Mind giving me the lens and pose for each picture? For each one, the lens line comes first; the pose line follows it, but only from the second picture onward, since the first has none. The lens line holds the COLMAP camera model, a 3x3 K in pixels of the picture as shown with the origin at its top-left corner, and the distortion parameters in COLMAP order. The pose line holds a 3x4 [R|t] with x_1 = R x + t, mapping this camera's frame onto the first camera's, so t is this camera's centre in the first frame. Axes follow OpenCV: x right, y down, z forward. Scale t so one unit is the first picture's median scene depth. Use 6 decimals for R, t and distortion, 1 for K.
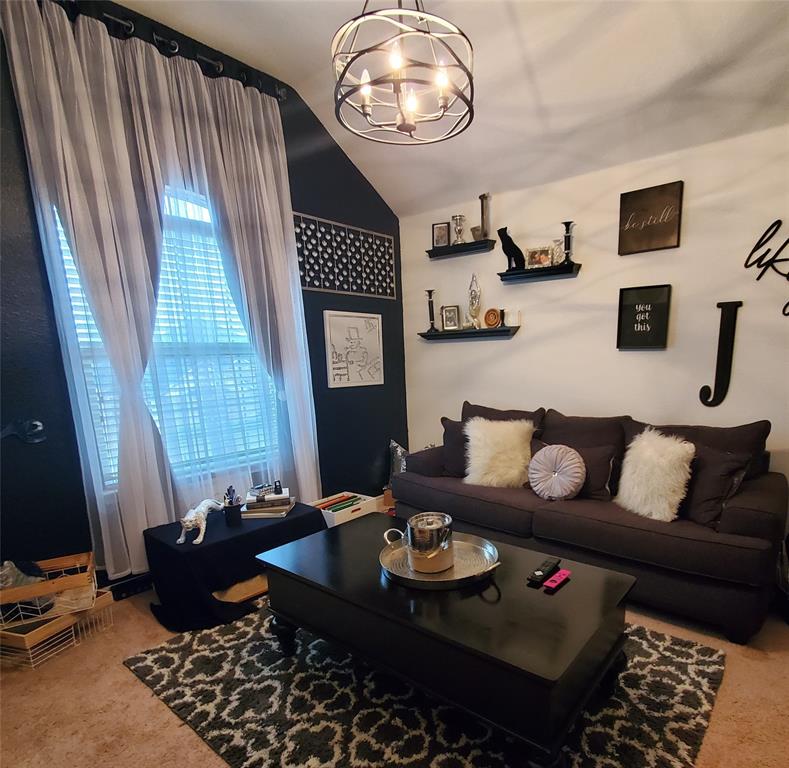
lens RADIAL K [[484.7, 0, 445.1], [0, 484.7, 463.3], [0, 0, 1]] dist [-0.001069, 0.001080]
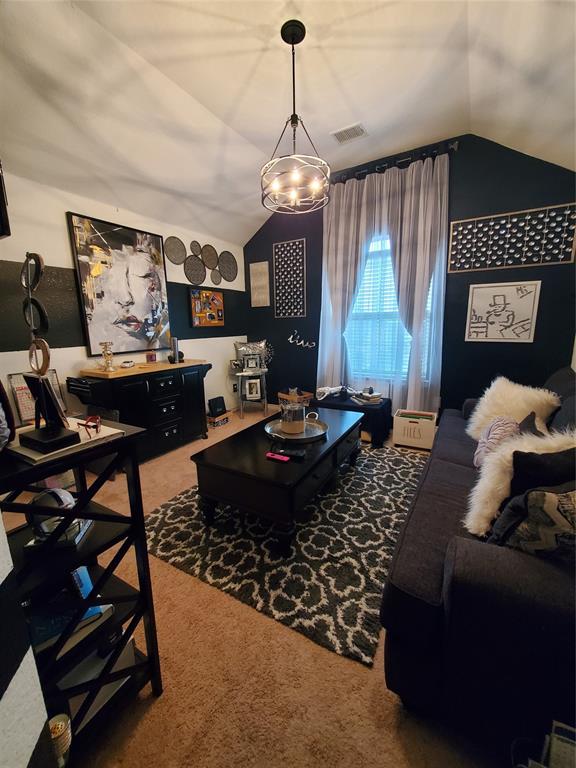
lens RADIAL K [[305.1, 0, 289.1], [0, 305.1, 384.1], [0, 0, 1]] dist [-0.000359, -0.000374]
pose [[0.124904, 0.206940, -0.970348, 0.707523], [-0.206104, 0.962084, 0.178648, -0.112971], [0.970526, 0.177679, 0.162819, 0.493627]]
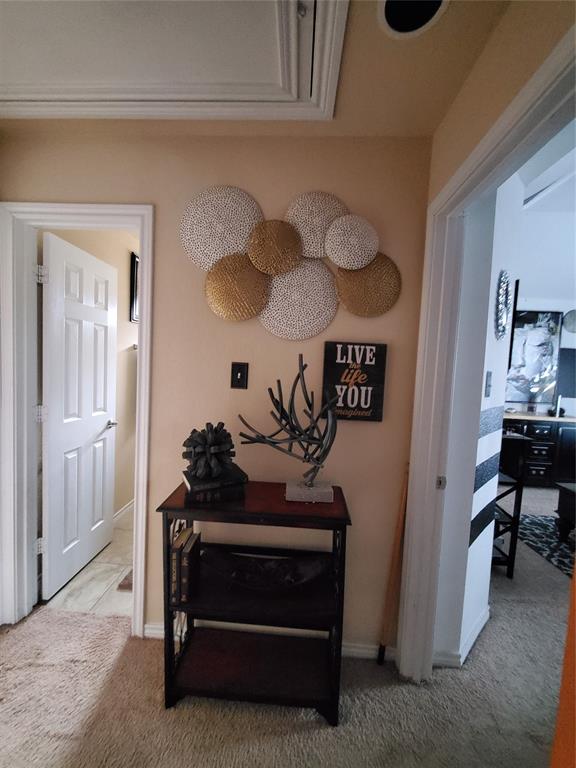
lens RADIAL K [[305.1, 0, 286.8], [0, 305.1, 383.0], [0, 0, 1]] dist [-0.000359, -0.000374]
pose [[-0.819203, 0.014761, -0.573313, 1.234821], [-0.158009, 0.955169, 0.250371, -0.183550], [0.551307, 0.295693, -0.780145, 0.599608]]
